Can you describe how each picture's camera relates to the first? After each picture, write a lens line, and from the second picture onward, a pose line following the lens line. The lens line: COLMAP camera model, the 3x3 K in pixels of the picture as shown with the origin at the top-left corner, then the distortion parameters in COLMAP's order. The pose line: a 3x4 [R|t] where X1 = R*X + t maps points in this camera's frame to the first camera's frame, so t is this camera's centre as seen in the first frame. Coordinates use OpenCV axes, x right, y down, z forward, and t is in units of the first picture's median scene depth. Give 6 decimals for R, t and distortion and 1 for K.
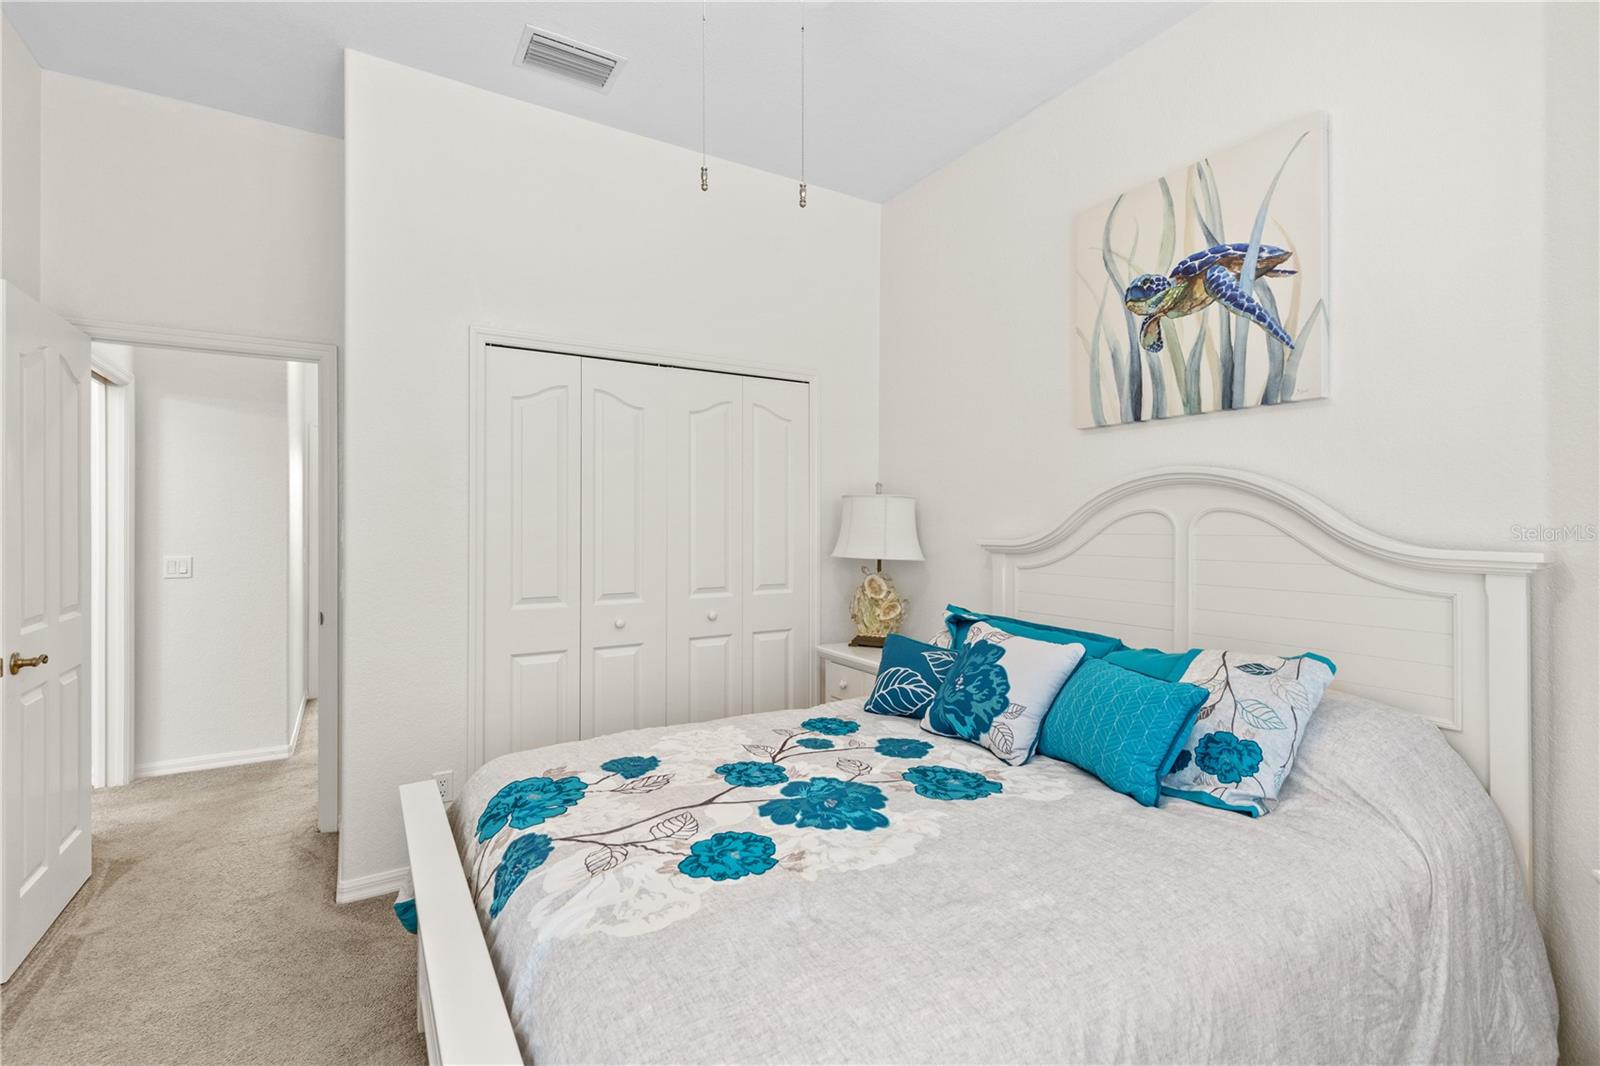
lens RADIAL K [[726.9, 0, 796.3], [0, 726.9, 522.5], [0, 0, 1]] dist [0.010986, -0.003972]
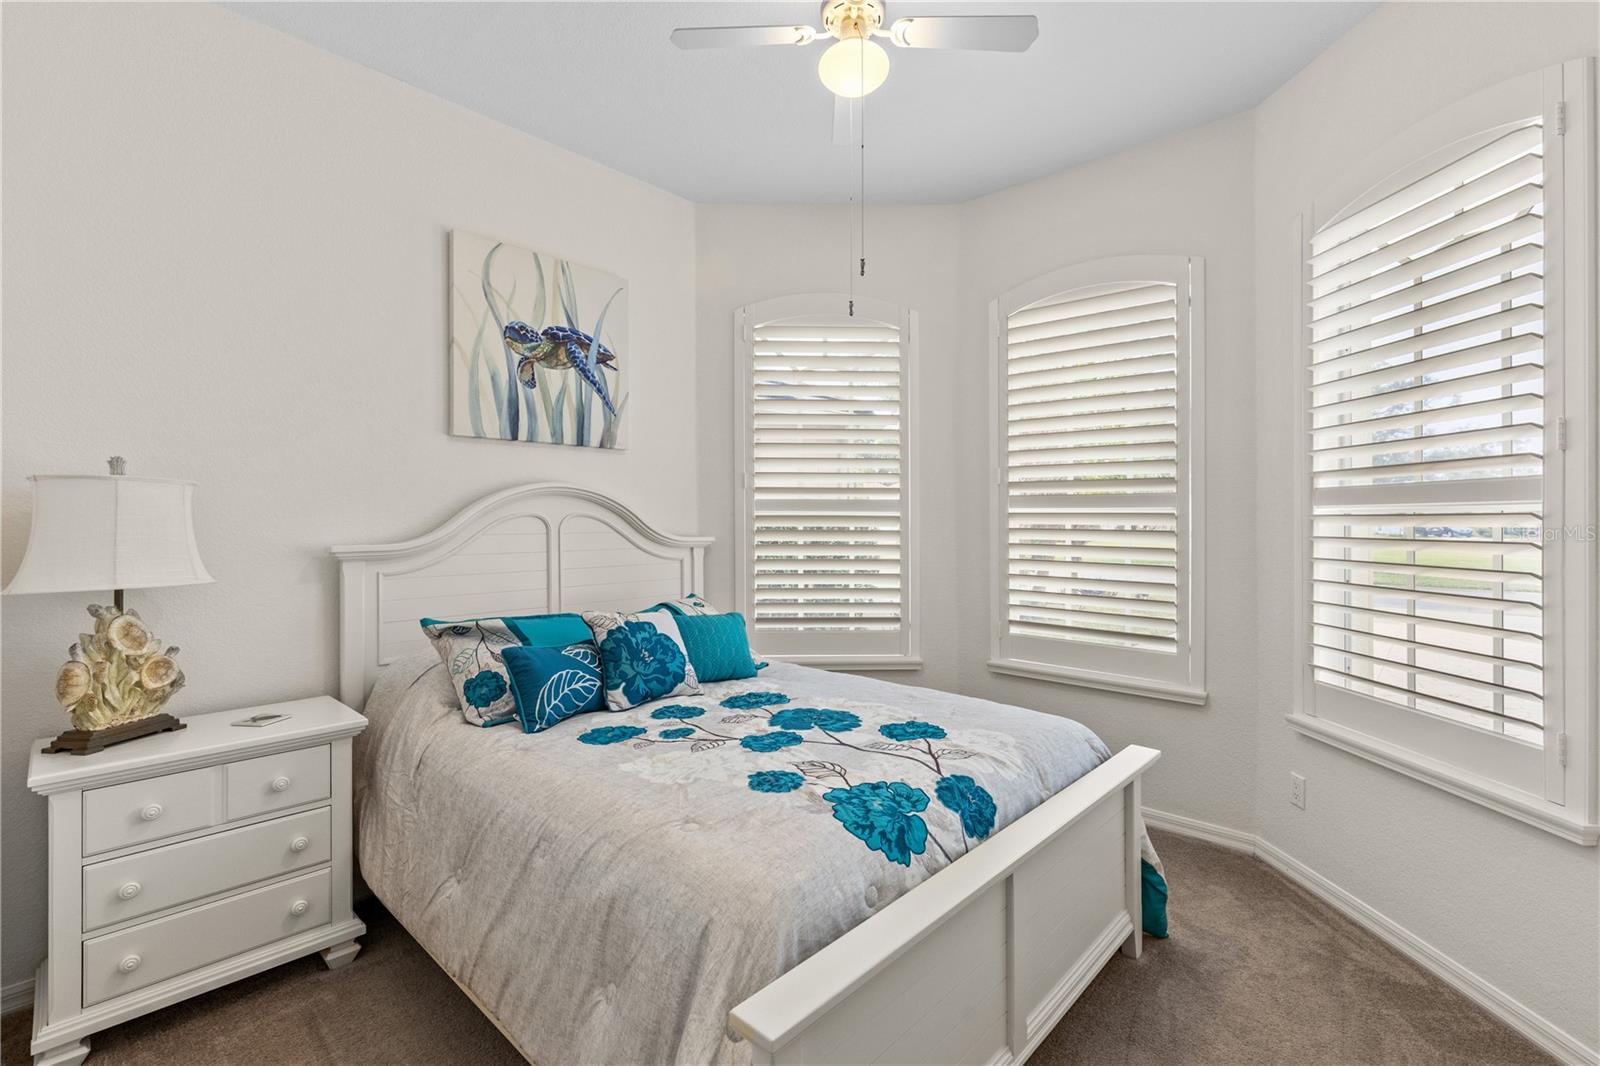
lens RADIAL K [[726.9, 0, 796.2], [0, 726.9, 529.4], [0, 0, 1]] dist [0.010986, -0.003972]
pose [[-0.273890, -0.010146, 0.961707, -0.882545], [-0.000075, 0.999945, 0.010528, -0.004631], [-0.961761, 0.002811, -0.273876, 0.950254]]
